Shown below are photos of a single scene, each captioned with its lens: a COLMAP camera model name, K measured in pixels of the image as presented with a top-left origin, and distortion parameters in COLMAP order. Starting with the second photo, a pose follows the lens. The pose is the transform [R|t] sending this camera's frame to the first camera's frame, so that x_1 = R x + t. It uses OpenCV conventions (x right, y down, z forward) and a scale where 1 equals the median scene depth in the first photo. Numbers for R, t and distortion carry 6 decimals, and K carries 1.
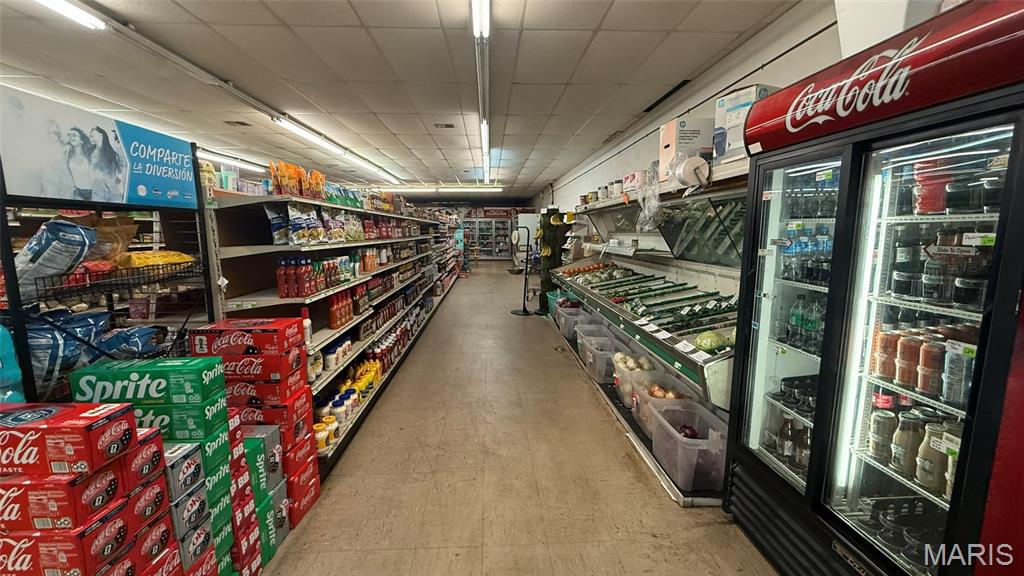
lens RADIAL K [[407.2, 0, 509.6], [0, 407.2, 288.6], [0, 0, 1]] dist [-0.001757, -0.000034]
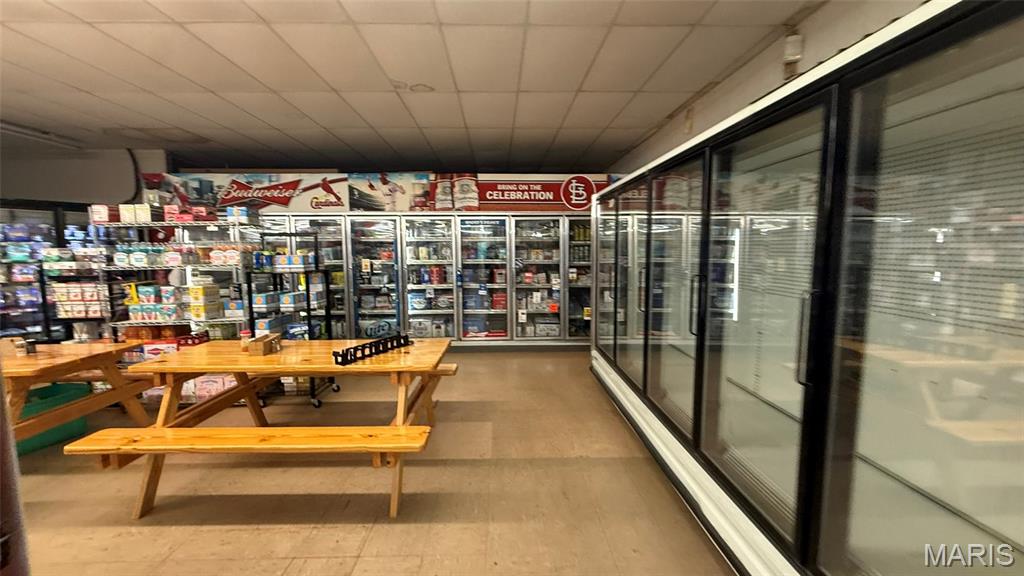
lens RADIAL K [[407.2, 0, 509.6], [0, 407.2, 288.6], [0, 0, 1]] dist [-0.001757, -0.000034]
pose [[0.999970, -0.003400, -0.006988, -0.008757], [0.003066, 0.998881, -0.047202, -0.023167], [0.007141, 0.047179, 0.998861, 0.160349]]
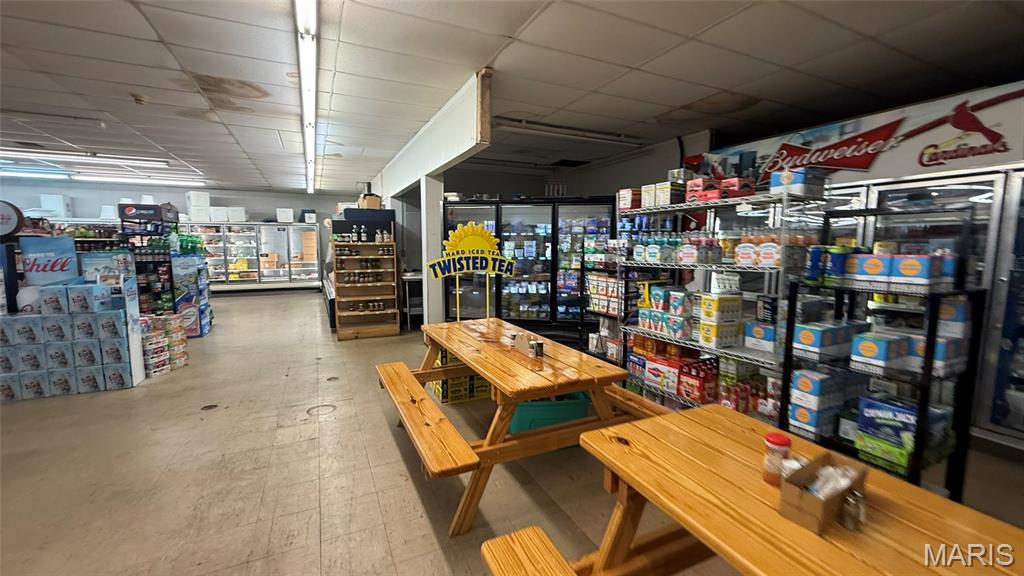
lens RADIAL K [[407.2, 0, 509.6], [0, 407.2, 288.6], [0, 0, 1]] dist [-0.001757, -0.000034]
pose [[0.395819, 0.104940, -0.912313, -0.021005], [-0.128625, 0.989992, 0.058070, -0.025834], [0.909276, 0.094361, 0.405356, 0.177602]]
